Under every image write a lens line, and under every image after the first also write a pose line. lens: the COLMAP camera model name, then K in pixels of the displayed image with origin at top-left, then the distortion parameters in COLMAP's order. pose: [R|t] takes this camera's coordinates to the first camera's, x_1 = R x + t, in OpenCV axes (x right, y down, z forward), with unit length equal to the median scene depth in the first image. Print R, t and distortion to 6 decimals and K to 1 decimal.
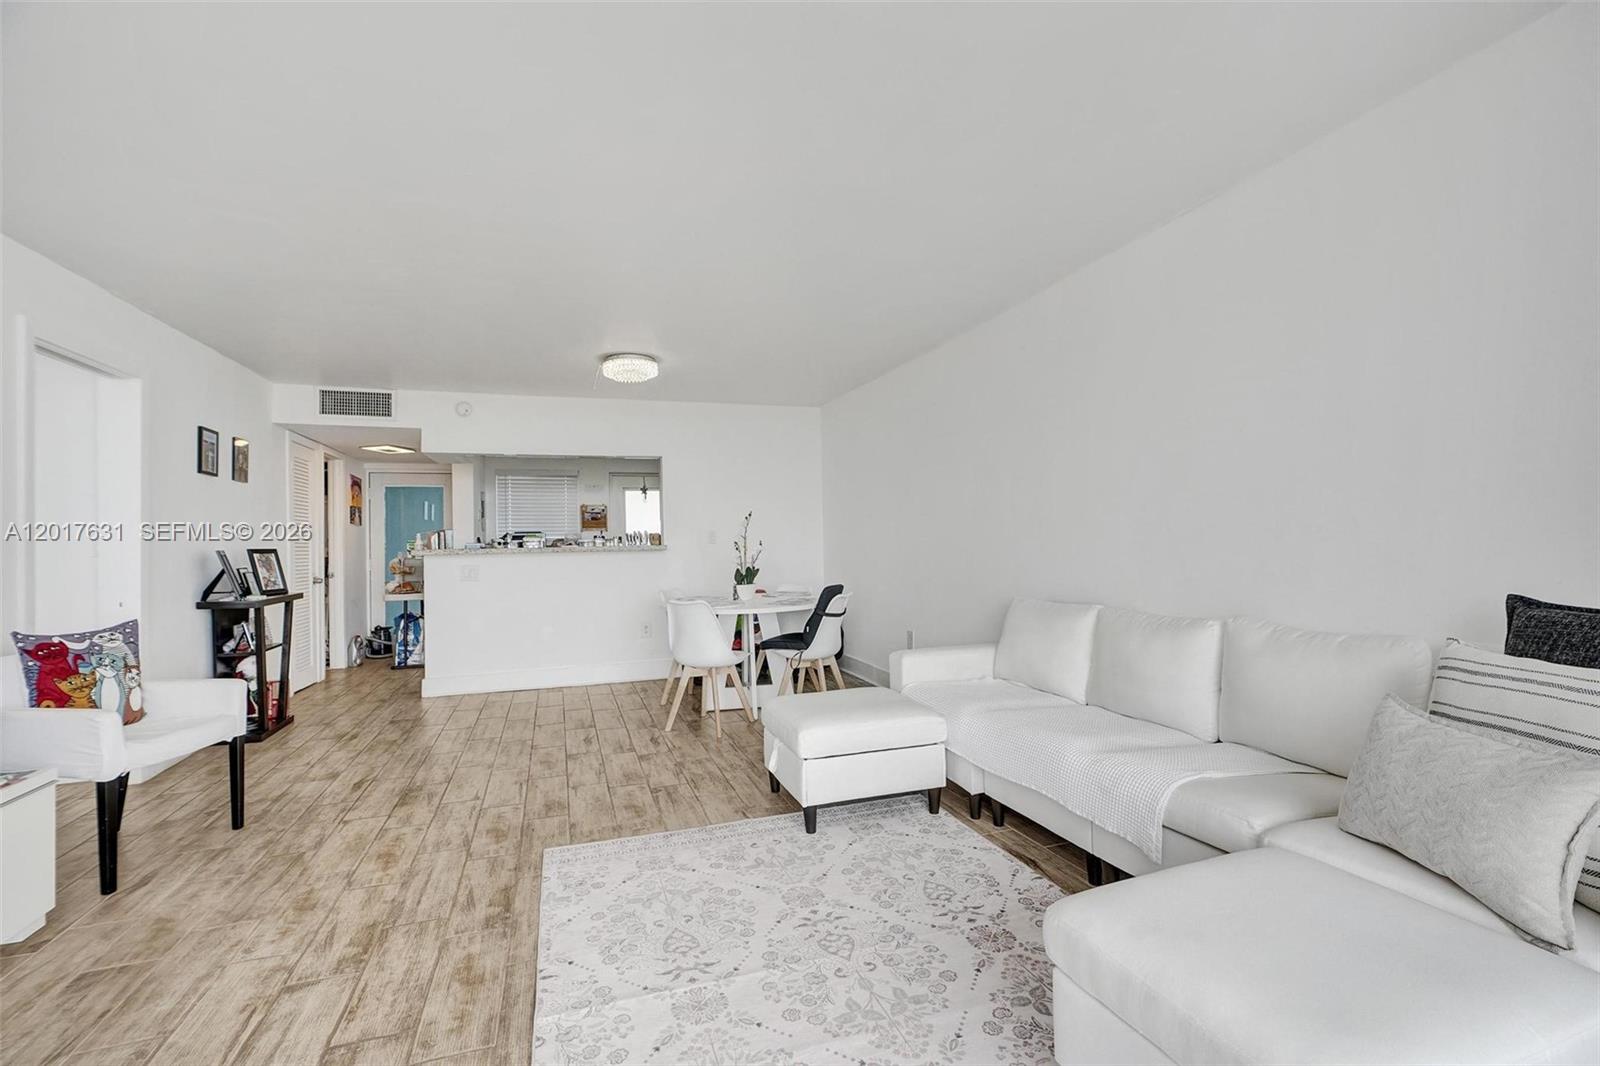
lens RADIAL K [[711.5, 0, 792.1], [0, 711.5, 529.5], [0, 0, 1]] dist [-0.000478, 0.004468]
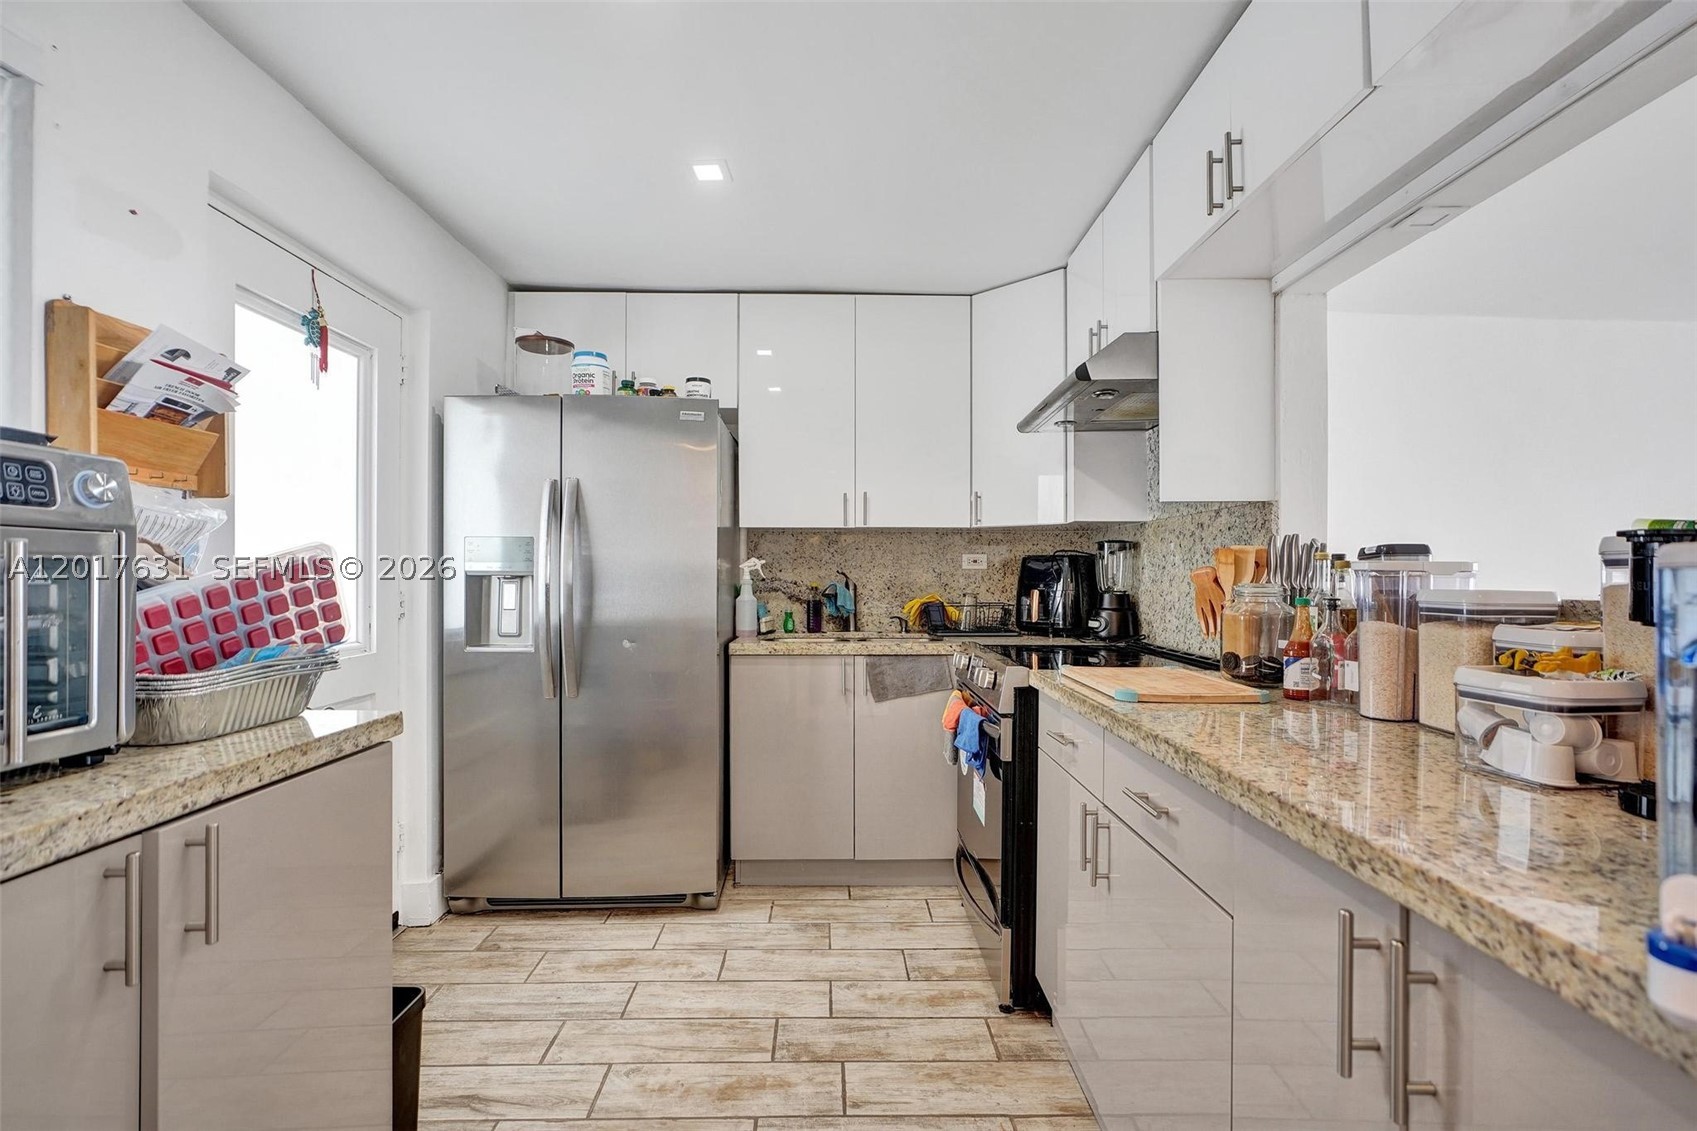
lens RADIAL K [[754.6, 0, 843.9], [0, 754.6, 571.0], [0, 0, 1]] dist [-0.000478, 0.004468]
pose [[0.298051, 0.021503, 0.954308, -0.742898], [-0.025689, 0.999565, -0.014500, 0.037358], [-0.954204, -0.020194, 0.298474, 1.483940]]
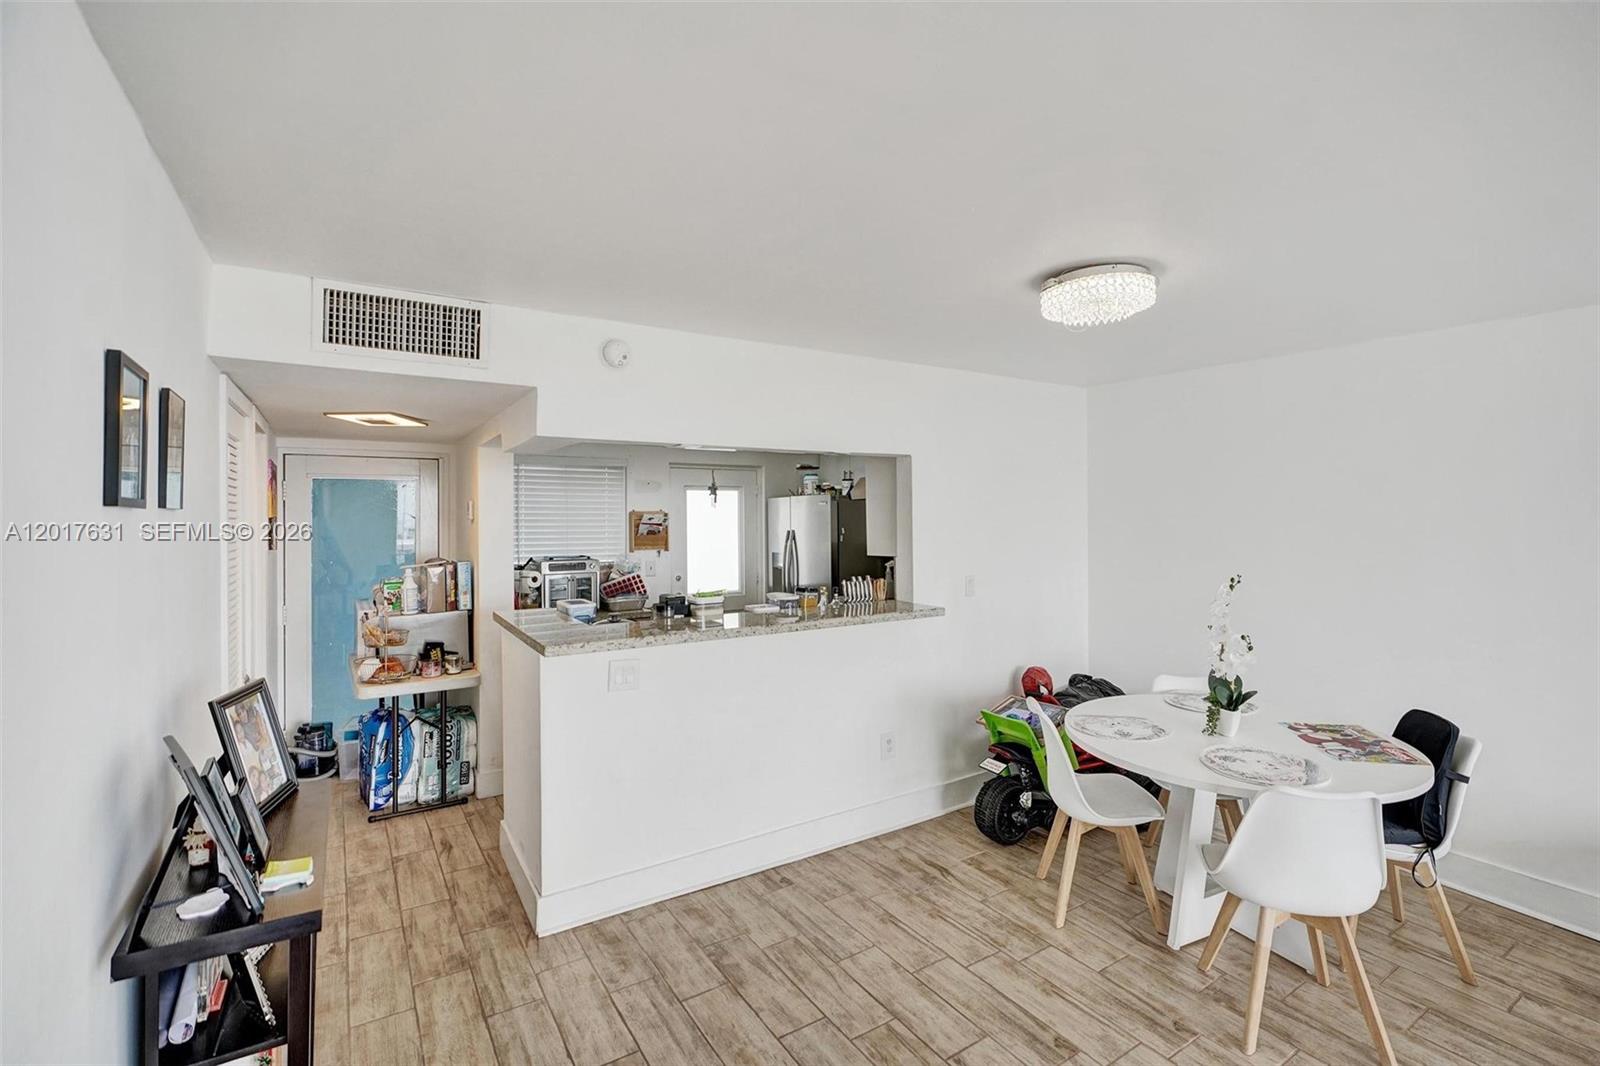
lens RADIAL K [[711.5, 0, 807.0], [0, 711.5, 515.1], [0, 0, 1]] dist [-0.000478, 0.004468]
pose [[0.967050, 0.014735, 0.254160, -0.571900], [-0.017990, 0.999783, 0.010488, -0.077006], [-0.253950, -0.014714, 0.967105, 0.584963]]
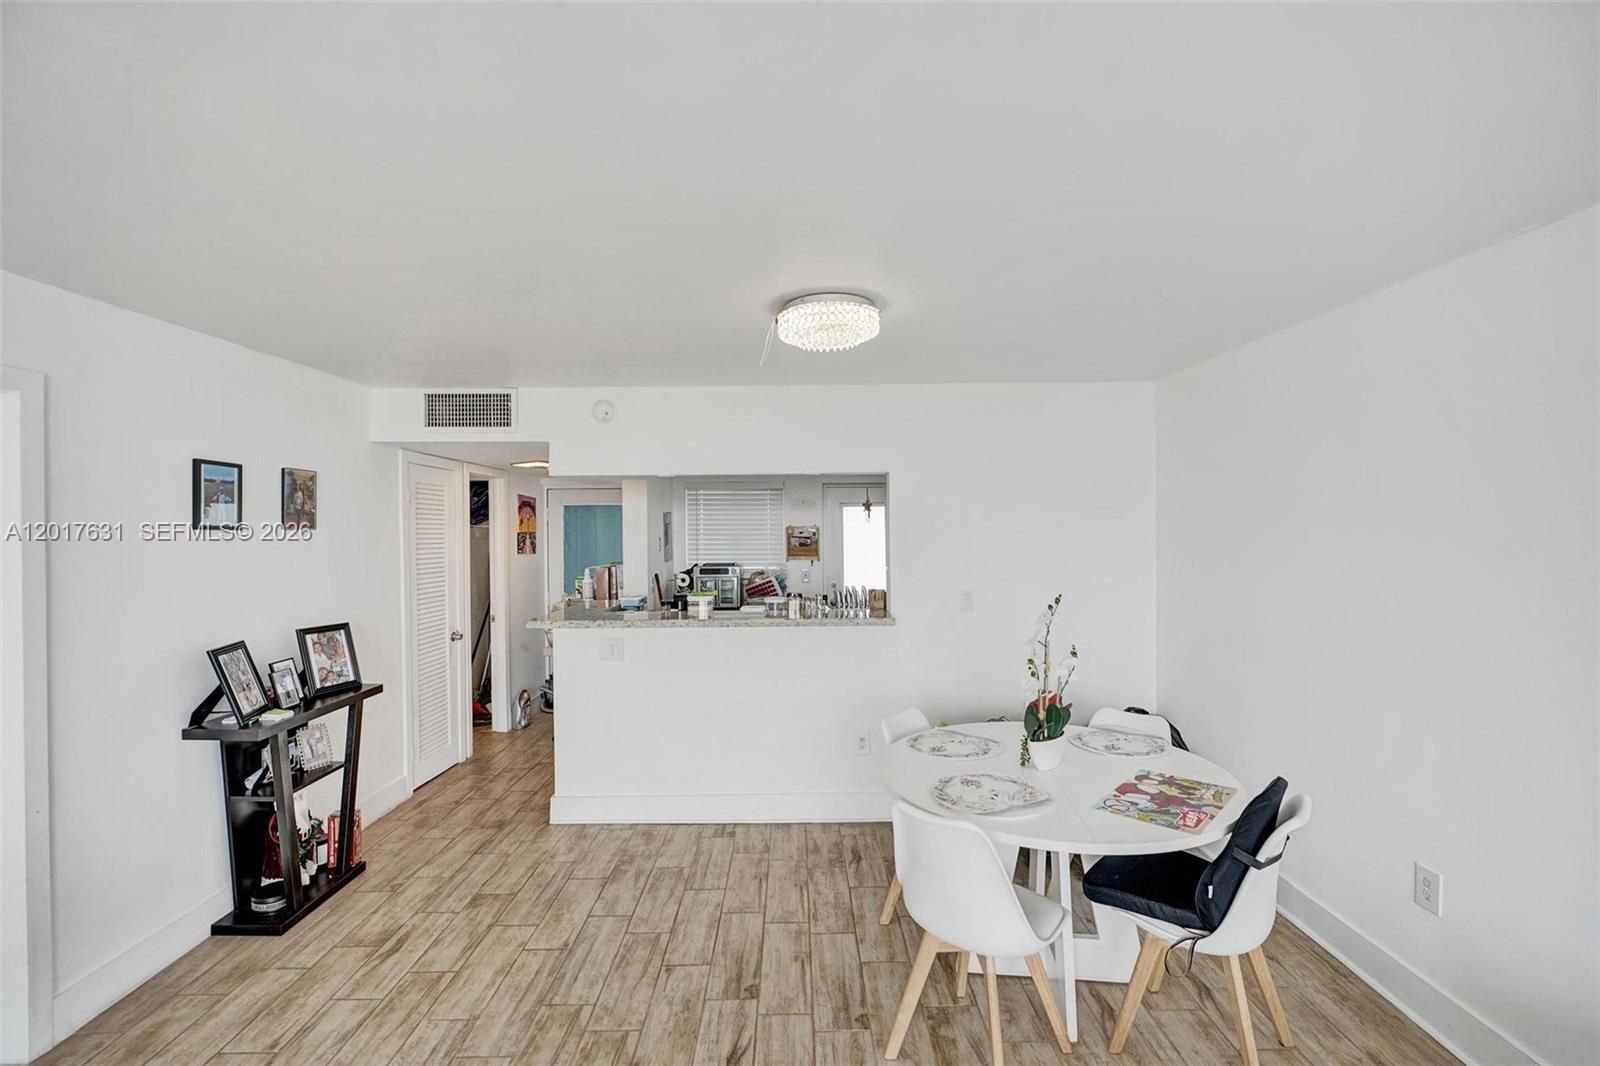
lens RADIAL K [[711.5, 0, 800.2], [0, 711.5, 538.0], [0, 0, 1]] dist [-0.000478, 0.004468]
pose [[0.951829, 0.013074, -0.306350, -0.084746], [-0.003658, 0.999504, 0.031292, -0.086429], [0.306607, -0.028664, 0.951404, 0.497217]]
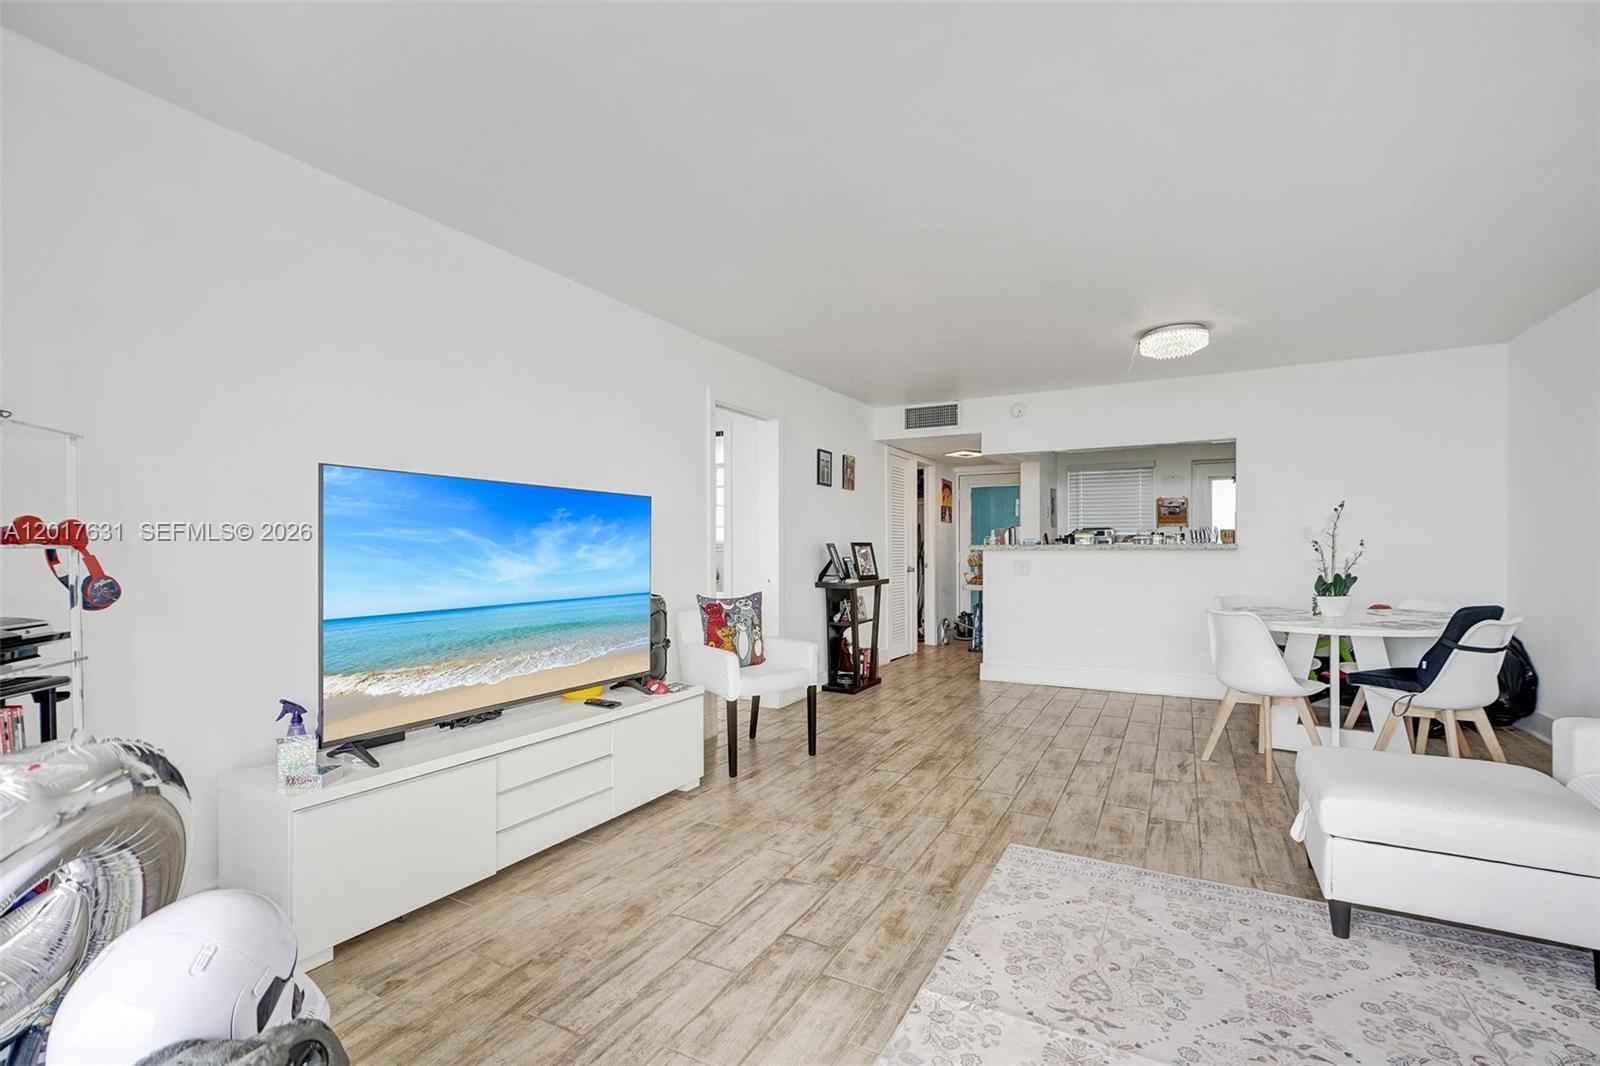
lens RADIAL K [[711.5, 0, 804.8], [0, 711.5, 554.4], [0, 0, 1]] dist [-0.000478, 0.004468]
pose [[0.691935, 0.024732, -0.721536, 0.101110], [0.005517, 0.999203, 0.039540, -0.002615], [0.721939, -0.031339, 0.691247, 0.057715]]
